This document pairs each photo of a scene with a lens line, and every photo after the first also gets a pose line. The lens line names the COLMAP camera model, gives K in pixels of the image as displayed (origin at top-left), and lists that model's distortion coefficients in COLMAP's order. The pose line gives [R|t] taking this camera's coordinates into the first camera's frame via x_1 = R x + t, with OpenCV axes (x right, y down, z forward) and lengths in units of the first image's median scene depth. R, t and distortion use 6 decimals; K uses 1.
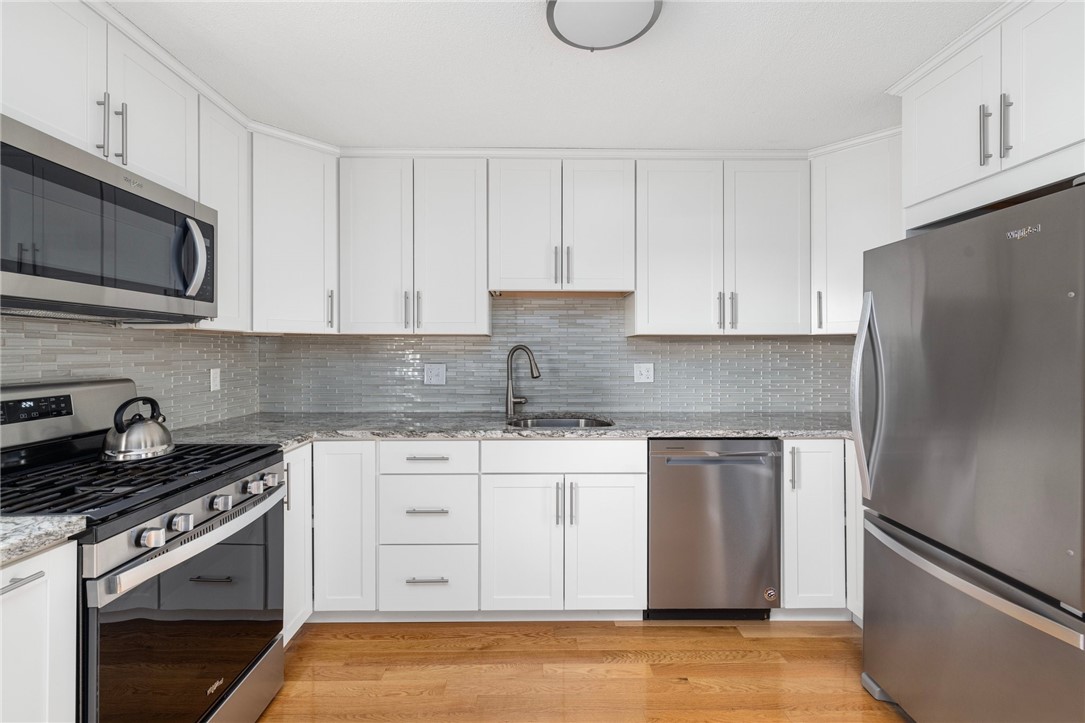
lens RADIAL K [[454.4, 0, 538.3], [0, 454.4, 350.3], [0, 0, 1]] dist [0.001047, 0.000275]
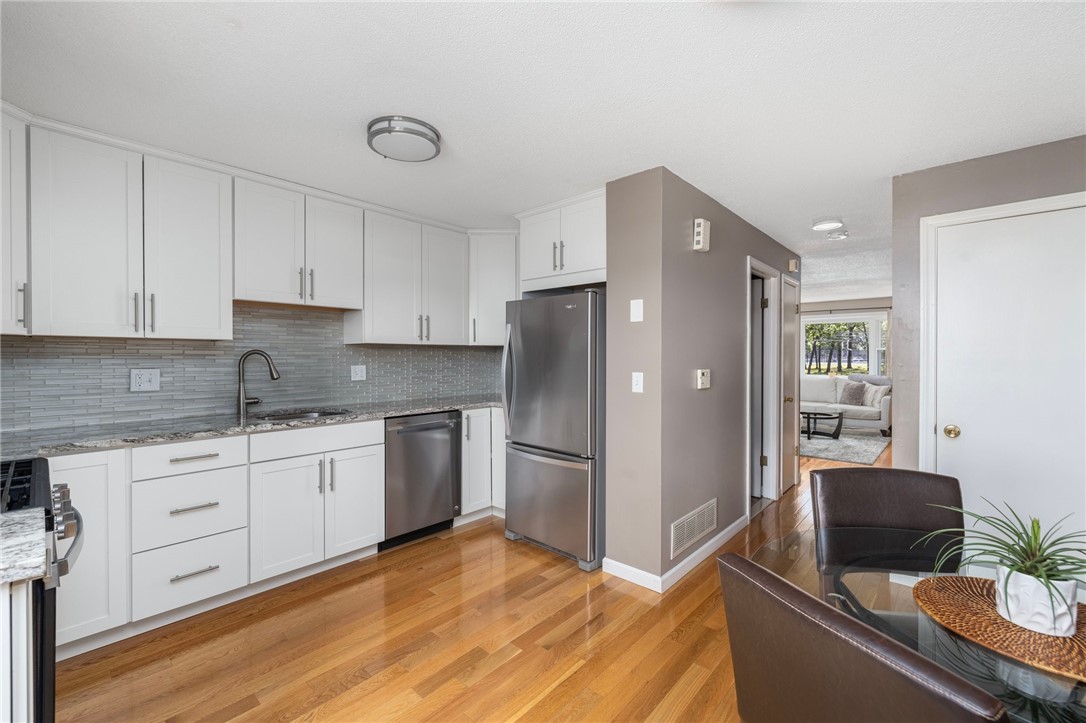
lens RADIAL K [[454.8, 0, 523.8], [0, 454.8, 356.1], [0, 0, 1]] dist [0.001047, 0.000275]
pose [[0.697679, 0.000467, 0.716410, -0.465161], [-0.001842, 0.999998, 0.001142, 0.000495], [-0.716408, -0.002116, 0.697678, -0.280755]]
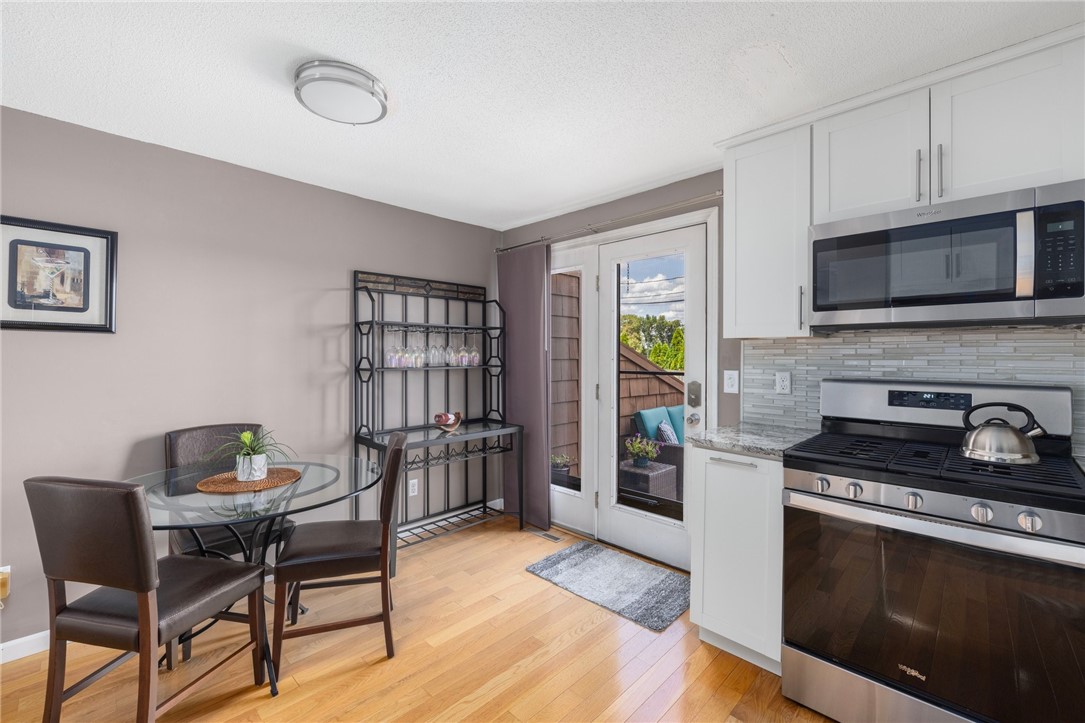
lens RADIAL K [[454.4, 0, 541.3], [0, 454.4, 355.4], [0, 0, 1]] dist [0.001047, 0.000275]
pose [[-0.703457, -0.003081, -0.710731, 0.433040], [-0.003088, 0.999994, -0.001278, 0.001475], [0.710731, 0.001295, -0.703463, 0.743909]]
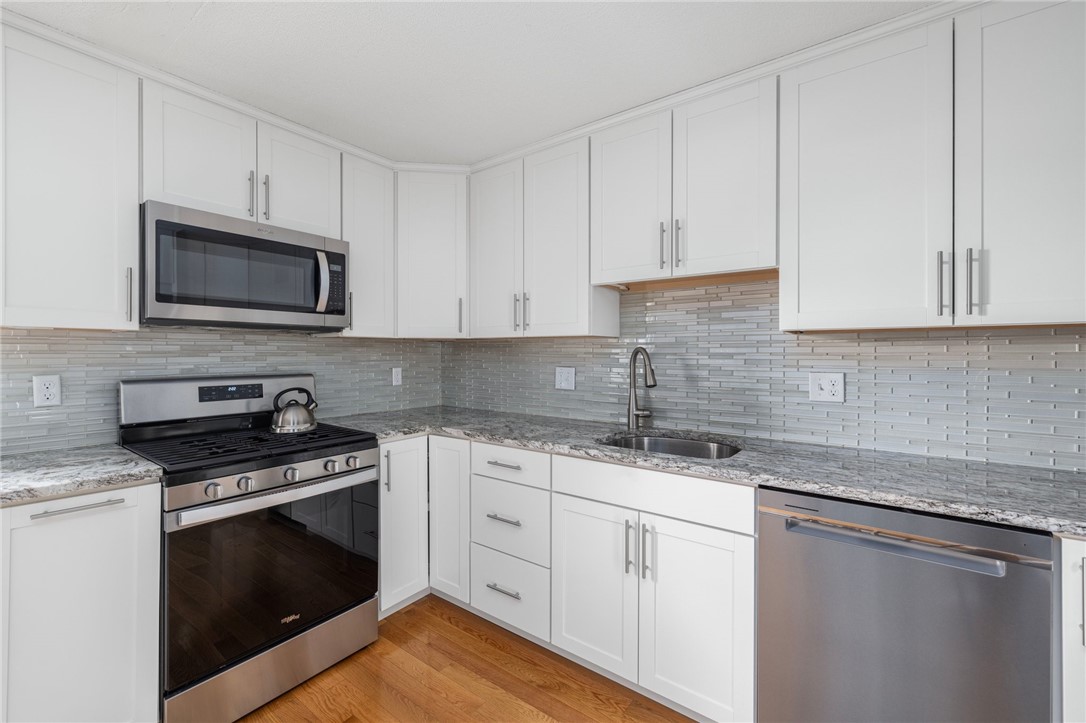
lens RADIAL K [[454.8, 0, 533.1], [0, 454.8, 353.8], [0, 0, 1]] dist [0.001047, 0.000275]
pose [[0.791297, 0.001353, -0.611430, 0.394181], [0.000081, 0.999997, 0.002318, -0.001304], [0.611431, -0.001884, 0.791295, 0.270262]]
